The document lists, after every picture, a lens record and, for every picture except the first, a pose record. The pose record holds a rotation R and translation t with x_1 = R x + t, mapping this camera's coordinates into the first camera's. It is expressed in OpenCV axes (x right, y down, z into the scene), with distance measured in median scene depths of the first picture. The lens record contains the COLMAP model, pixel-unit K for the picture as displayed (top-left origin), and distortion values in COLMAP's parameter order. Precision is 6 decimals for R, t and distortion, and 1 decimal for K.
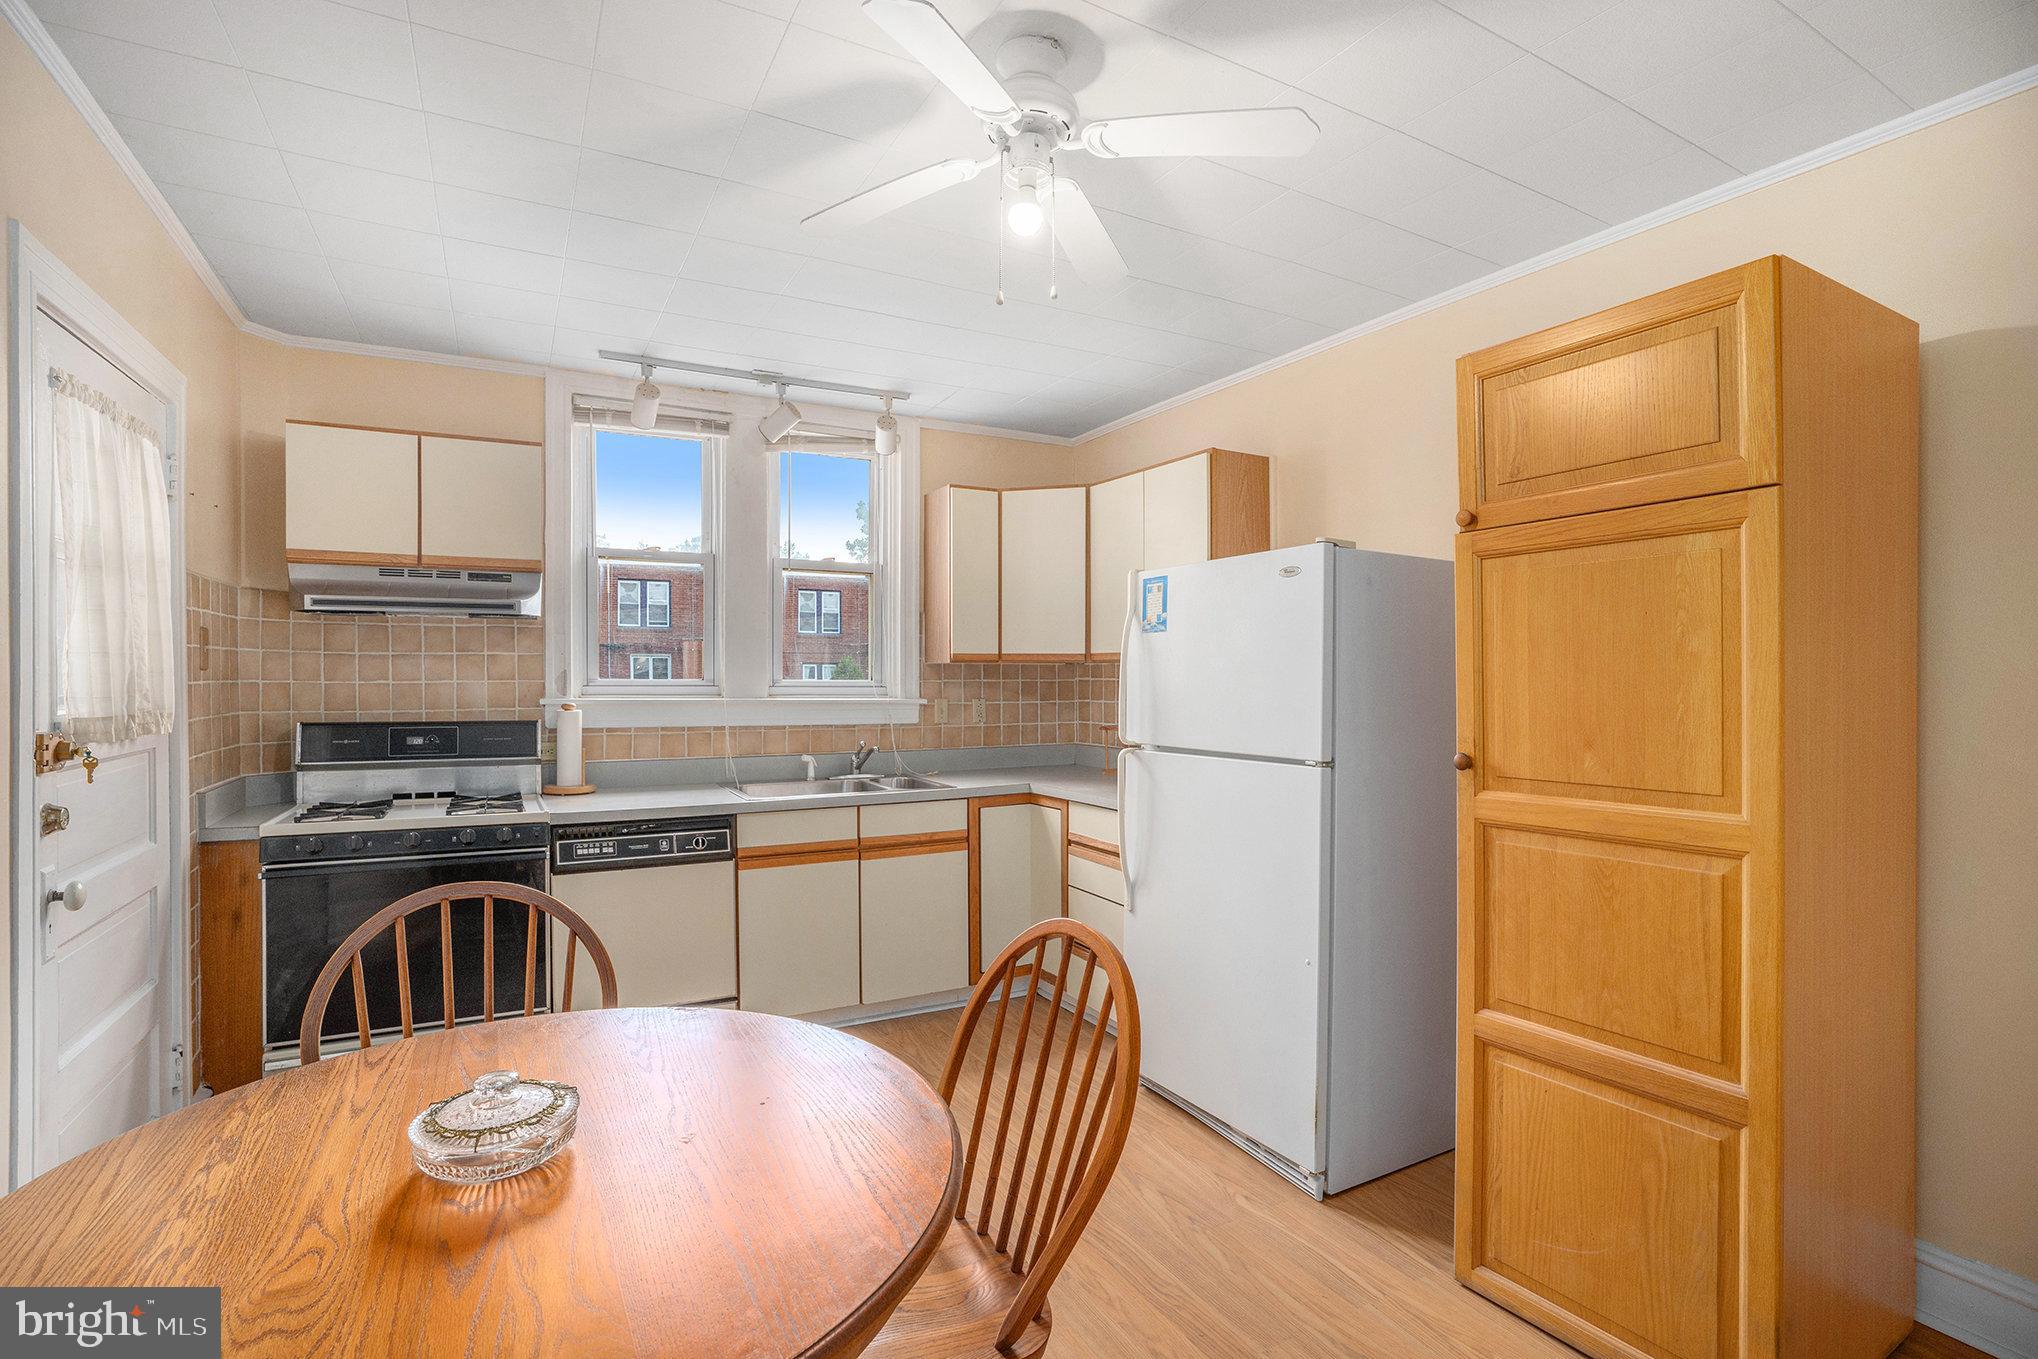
lens RADIAL K [[947.0, 0, 1008.2], [0, 947.0, 679.9], [0, 0, 1]] dist [-0.067191, 0.014826]
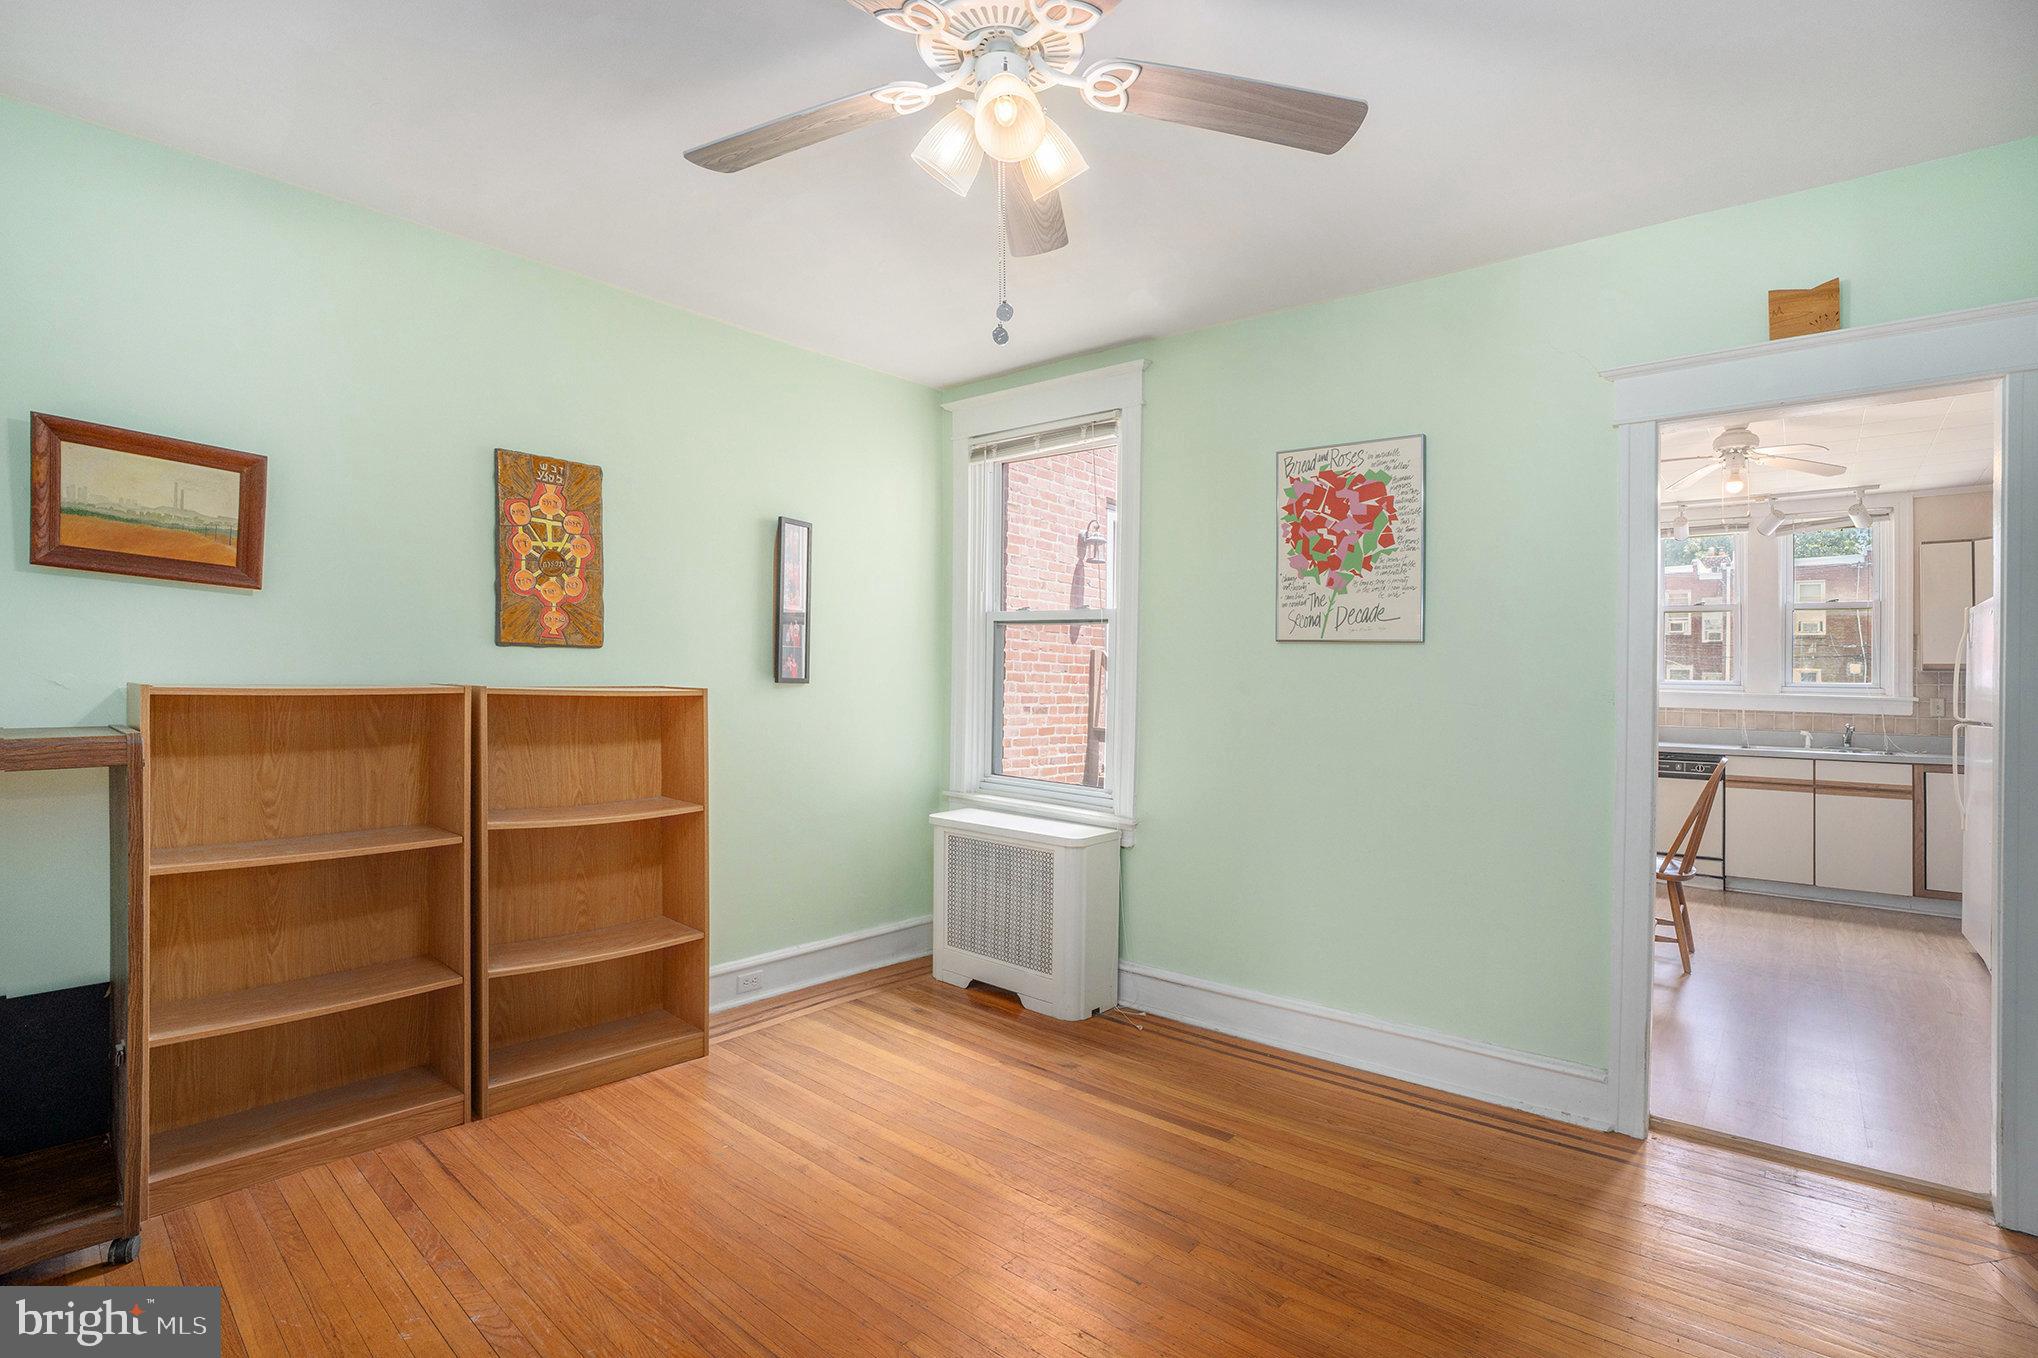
lens RADIAL K [[947.0, 0, 1015.5], [0, 947.0, 670.8], [0, 0, 1]] dist [-0.067191, 0.014826]
pose [[0.358572, -0.000916, -0.933501, 0.790511], [-0.024988, 0.999632, -0.010580, 0.033083], [0.933167, 0.027120, 0.358417, -0.820952]]
